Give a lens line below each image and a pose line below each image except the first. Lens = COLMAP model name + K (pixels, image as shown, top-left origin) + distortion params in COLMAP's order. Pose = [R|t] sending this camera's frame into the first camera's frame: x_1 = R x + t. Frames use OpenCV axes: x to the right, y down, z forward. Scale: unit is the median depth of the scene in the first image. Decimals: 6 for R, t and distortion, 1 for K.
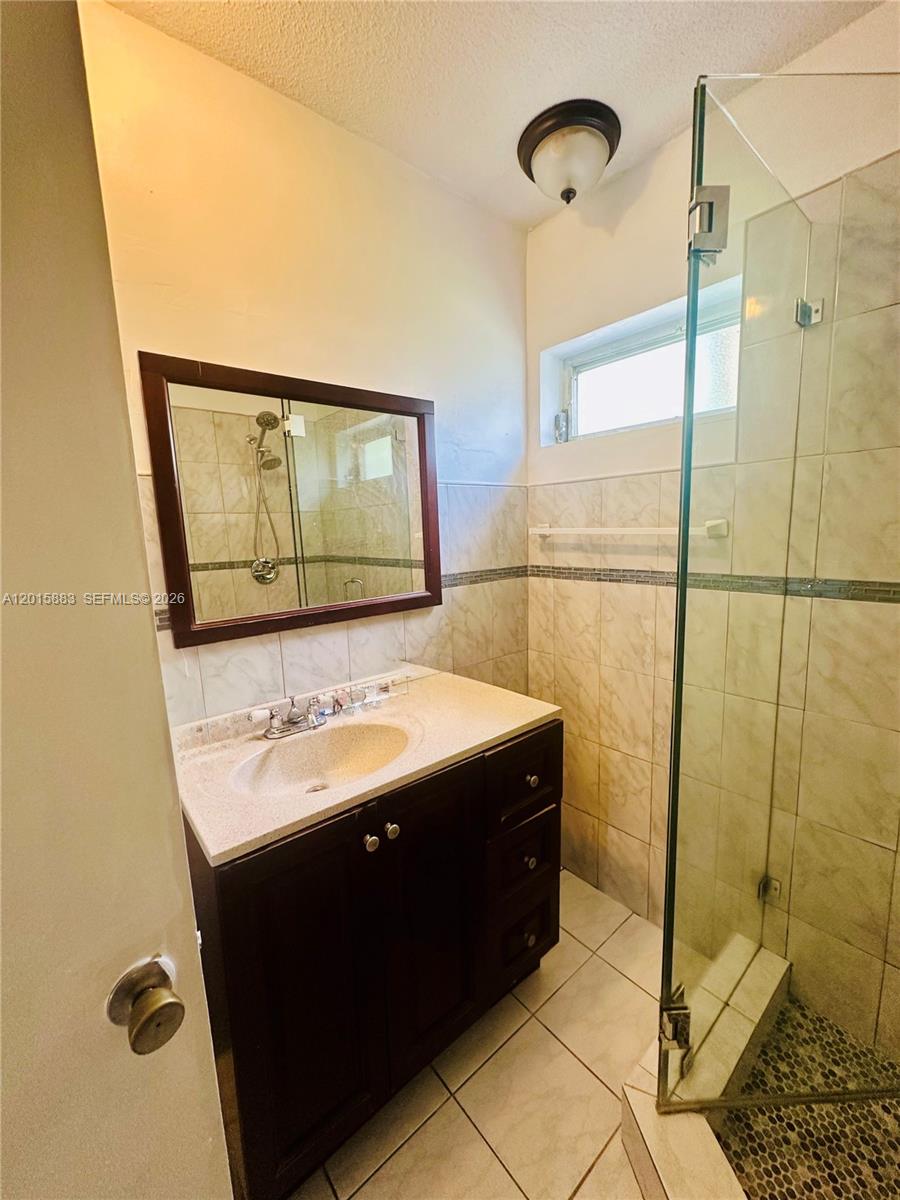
lens RADIAL K [[478.5, 0, 450.2], [0, 478.5, 598.5], [0, 0, 1]] dist [0.000462, -0.000367]
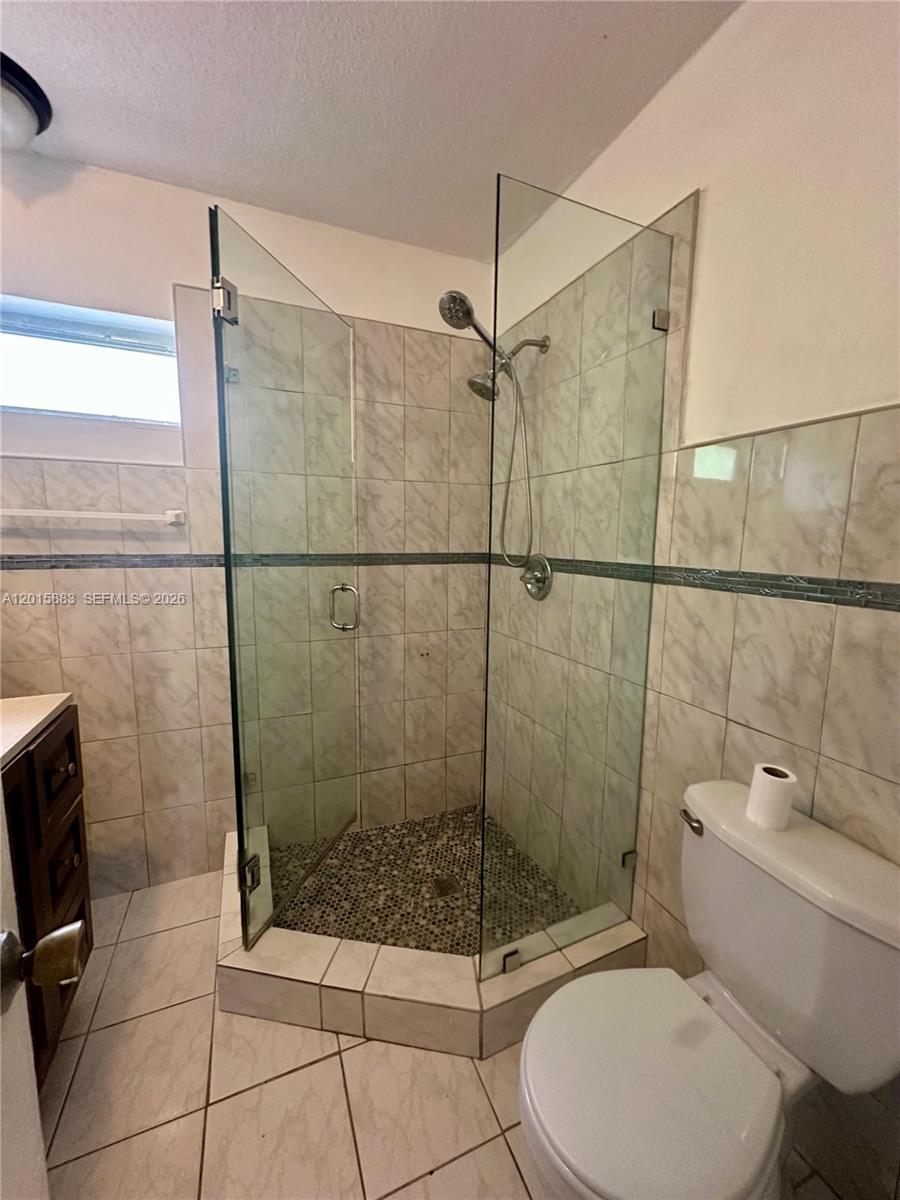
lens RADIAL K [[478.5, 0, 453.4], [0, 478.5, 598.1], [0, 0, 1]] dist [0.000462, -0.000367]
pose [[0.286217, -0.082631, 0.954595, -0.439172], [0.124328, 0.991055, 0.048510, 0.089928], [-0.950064, 0.104798, 0.293930, -0.019620]]
